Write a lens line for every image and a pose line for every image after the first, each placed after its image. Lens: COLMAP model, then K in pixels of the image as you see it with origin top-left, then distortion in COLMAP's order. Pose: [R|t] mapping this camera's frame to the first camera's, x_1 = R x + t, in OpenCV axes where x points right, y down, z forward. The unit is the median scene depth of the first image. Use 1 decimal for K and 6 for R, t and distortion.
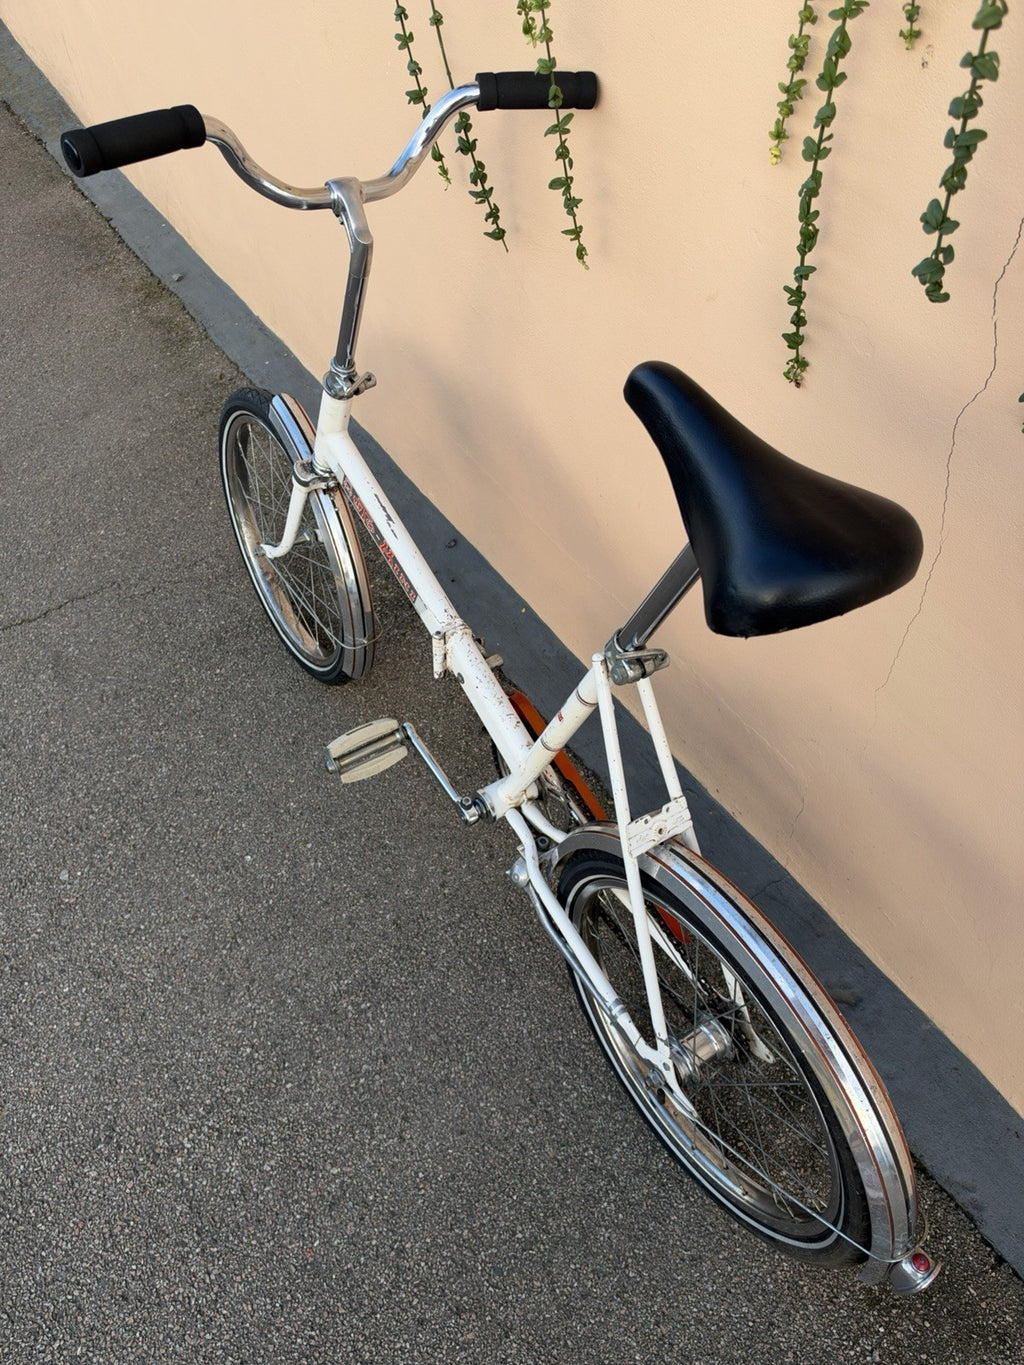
lens RADIAL K [[991.2, 0, 519.1], [0, 991.2, 684.8], [0, 0, 1]] dist [-0.009001, -0.007809]
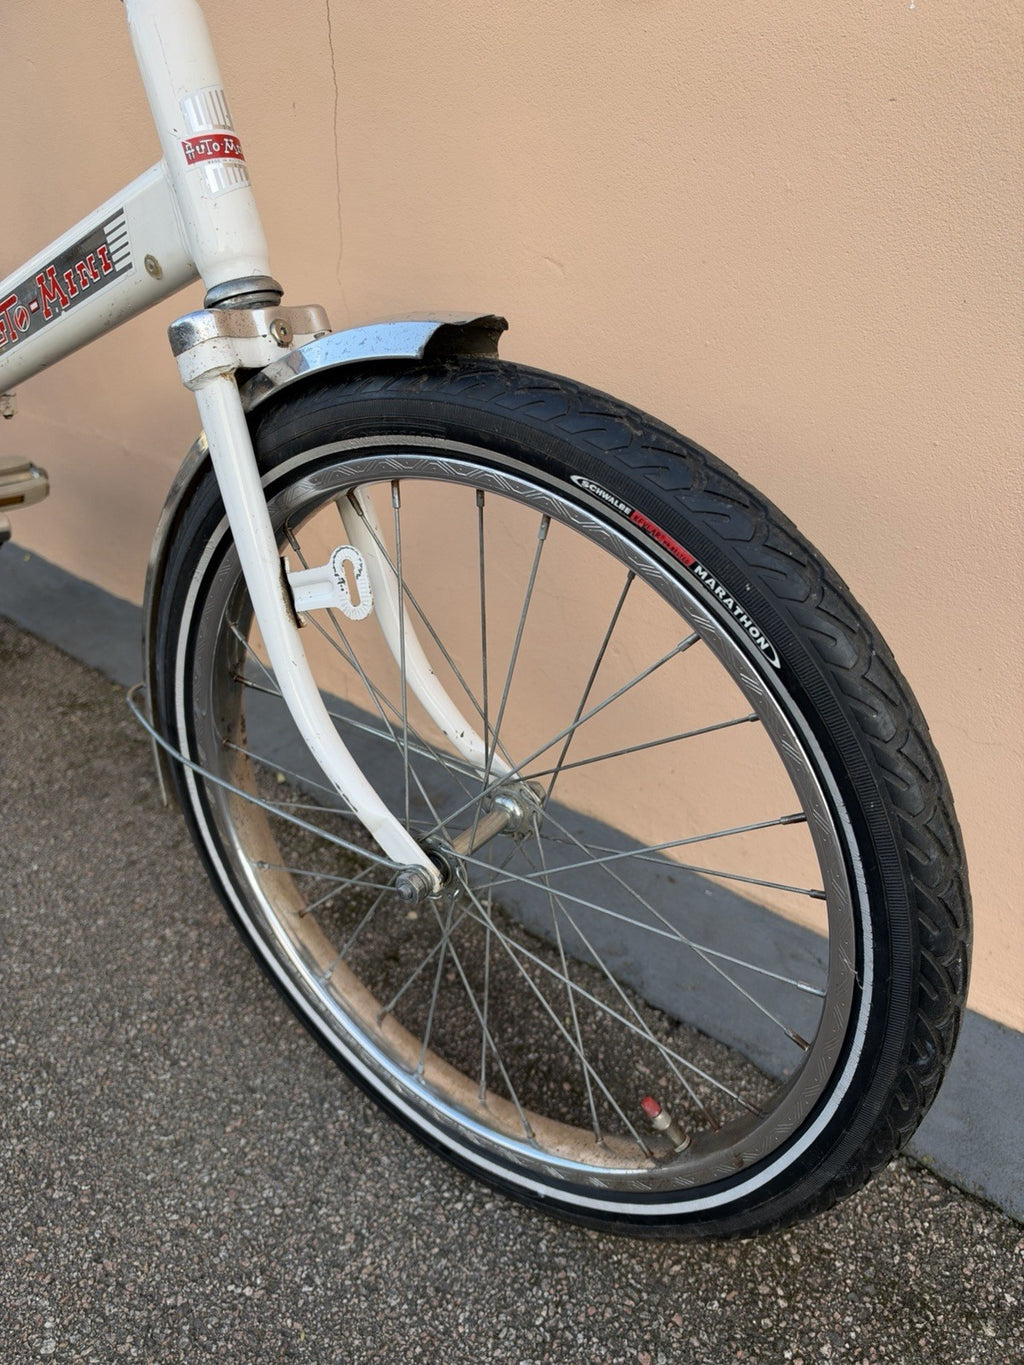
lens RADIAL K [[991.2, 0, 494.5], [0, 991.2, 687.0], [0, 0, 1]] dist [-0.009001, -0.007809]
pose [[0.956858, -0.095911, 0.274270, 0.205302], [0.191646, 0.917832, -0.347643, 0.536631], [-0.218391, 0.385207, 0.896616, 0.337612]]
